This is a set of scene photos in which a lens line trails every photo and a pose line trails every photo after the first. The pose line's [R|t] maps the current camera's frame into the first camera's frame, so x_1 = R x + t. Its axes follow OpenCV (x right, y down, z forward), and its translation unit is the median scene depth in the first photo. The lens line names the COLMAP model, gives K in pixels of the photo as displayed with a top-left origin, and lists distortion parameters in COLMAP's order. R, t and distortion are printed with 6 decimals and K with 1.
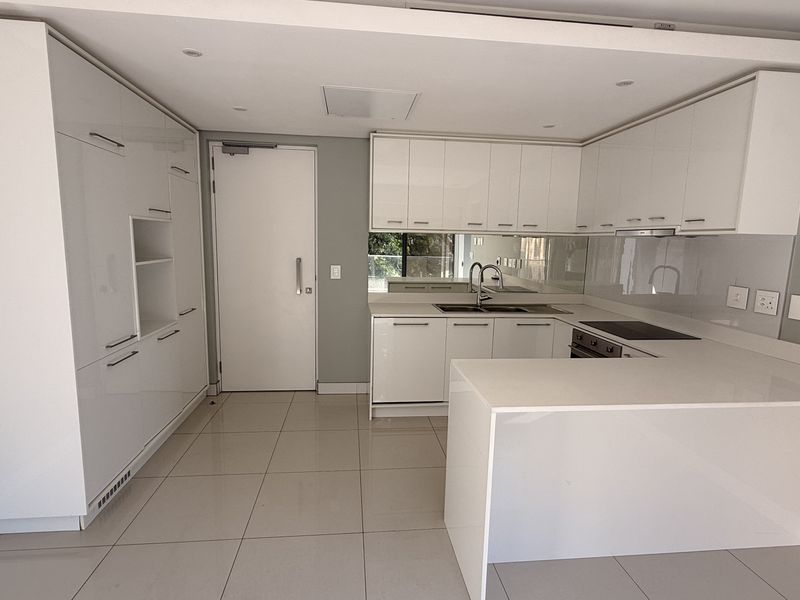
lens RADIAL K [[425.8, 0, 400.4], [0, 425.8, 301.7], [0, 0, 1]] dist [0.012570, -0.002390]
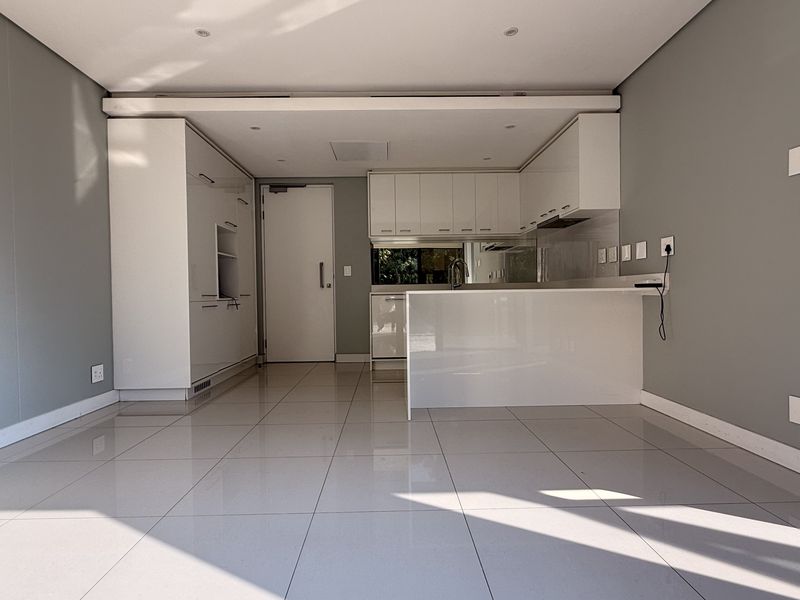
lens RADIAL K [[425.8, 0, 400.4], [0, 425.8, 299.3], [0, 0, 1]] dist [0.012570, -0.002390]
pose [[0.995482, -0.037001, -0.087443, 0.148216], [0.025471, 0.991256, -0.129471, 0.222567], [0.091469, 0.126659, 0.987720, -0.366137]]
